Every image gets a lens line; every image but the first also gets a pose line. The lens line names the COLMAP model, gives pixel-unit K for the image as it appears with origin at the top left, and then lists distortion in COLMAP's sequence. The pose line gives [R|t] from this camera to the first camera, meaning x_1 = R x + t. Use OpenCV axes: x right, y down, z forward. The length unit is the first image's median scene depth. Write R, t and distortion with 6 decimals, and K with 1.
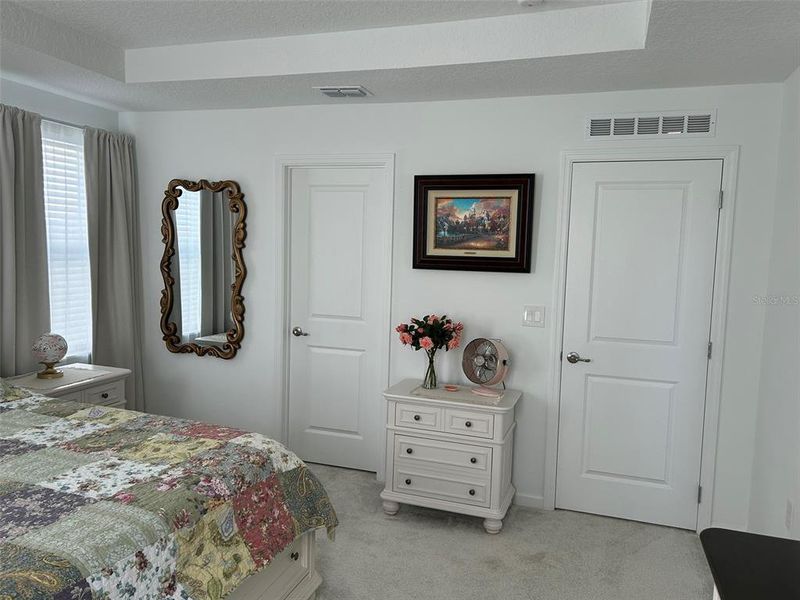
lens RADIAL K [[598.2, 0, 400.1], [0, 598.2, 299.6], [0, 0, 1]] dist [0.057363, -0.065468]
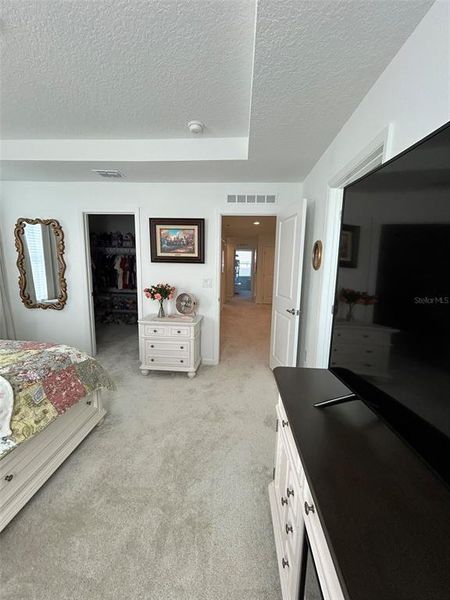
lens RADIAL K [[241.9, 0, 224.9], [0, 241.9, 301.3], [0, 0, 1]] dist [-0.002601, 0.000090]
pose [[0.965261, -0.049931, 0.256473, 0.050411], [0.030812, 0.996474, 0.078036, 0.028689], [-0.259466, -0.067422, 0.963396, 0.095460]]
